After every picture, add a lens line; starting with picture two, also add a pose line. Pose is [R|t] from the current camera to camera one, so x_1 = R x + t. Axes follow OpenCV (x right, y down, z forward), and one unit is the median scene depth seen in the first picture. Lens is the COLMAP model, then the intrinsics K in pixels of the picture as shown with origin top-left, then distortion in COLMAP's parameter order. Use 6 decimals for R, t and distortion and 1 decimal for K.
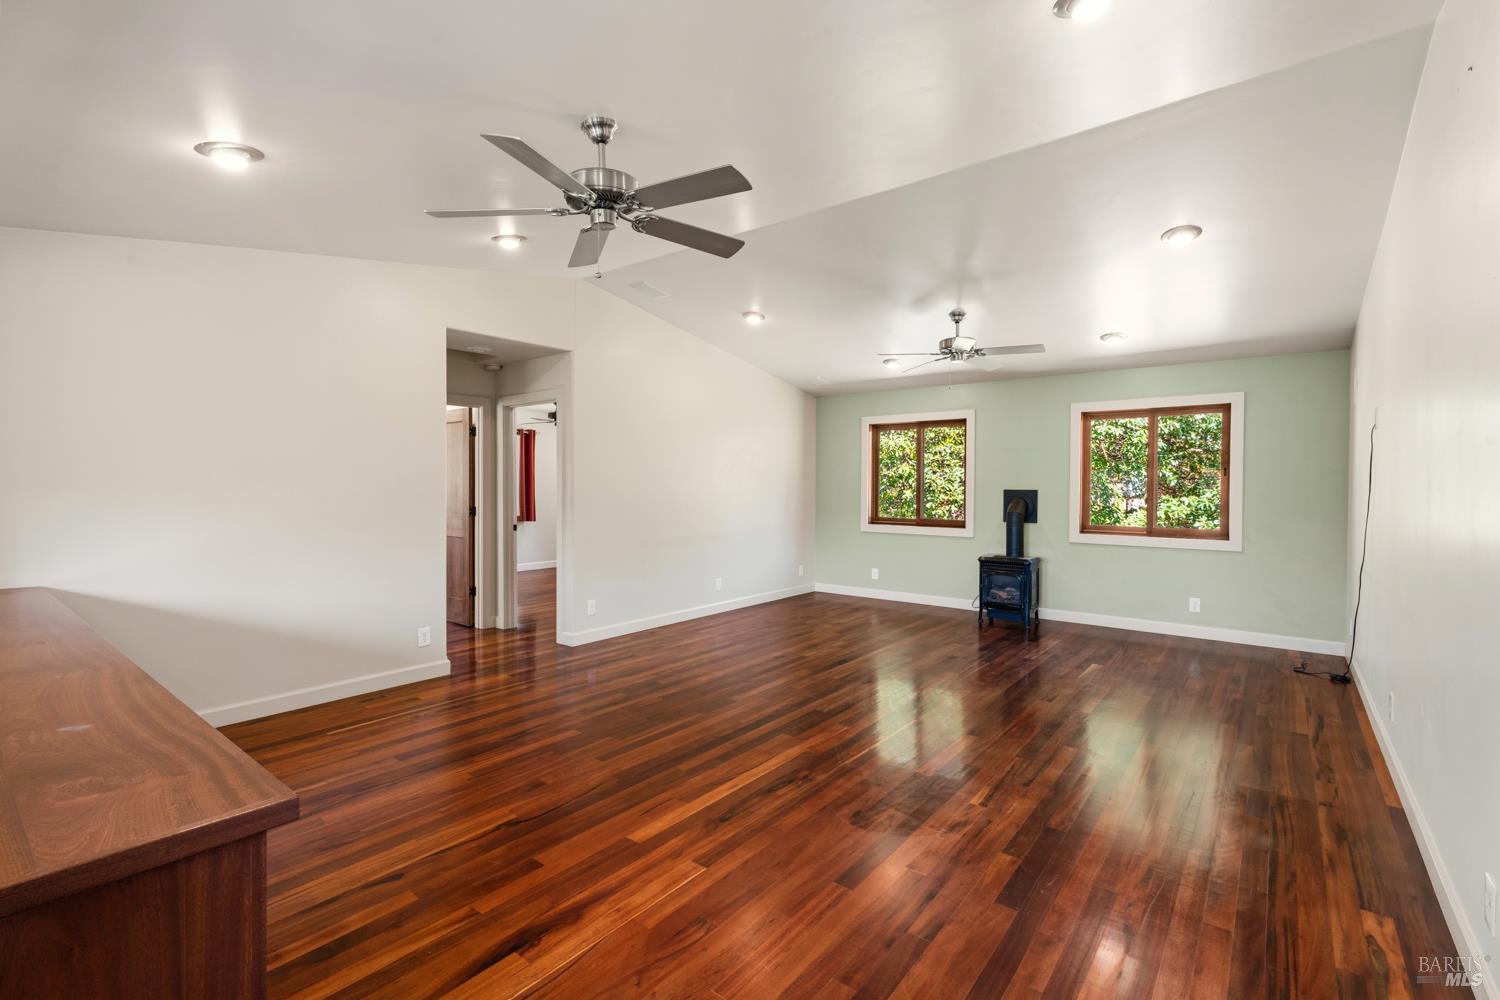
lens RADIAL K [[669.8, 0, 750.0], [0, 669.8, 490.6], [0, 0, 1]] dist [0.000614, 0.000133]
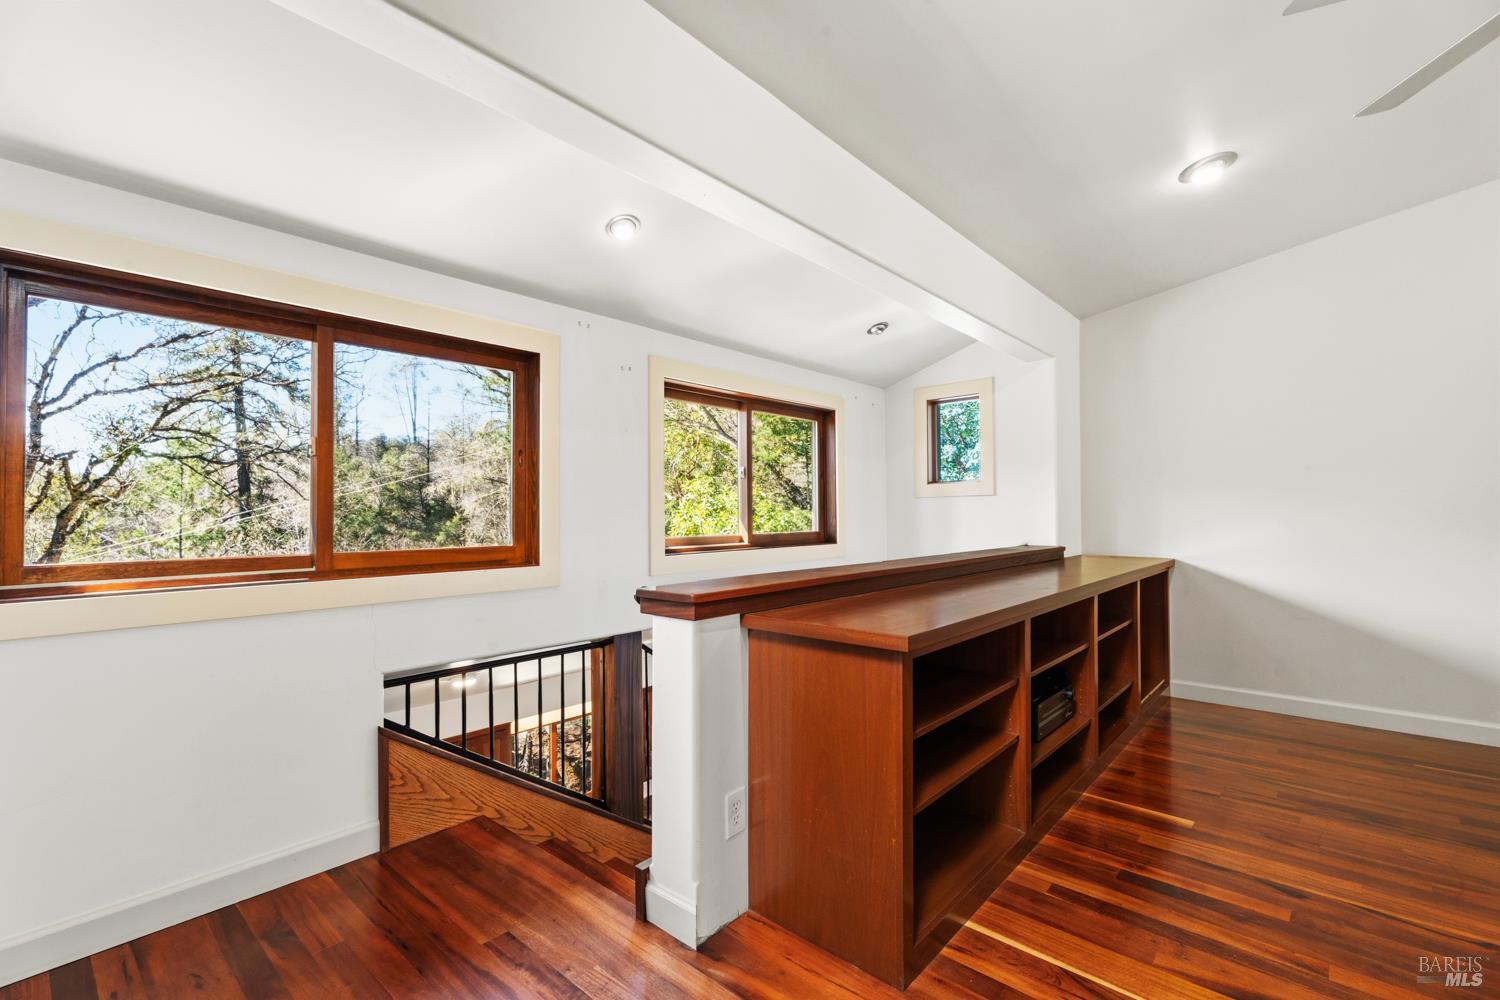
lens RADIAL K [[669.8, 0, 750.0], [0, 669.8, 490.6], [0, 0, 1]] dist [0.000614, 0.000133]
pose [[-0.054968, -0.030797, -0.998013, 0.170655], [-0.006576, 0.999514, -0.030481, 0.033290], [0.998466, 0.004887, -0.055144, 0.139753]]
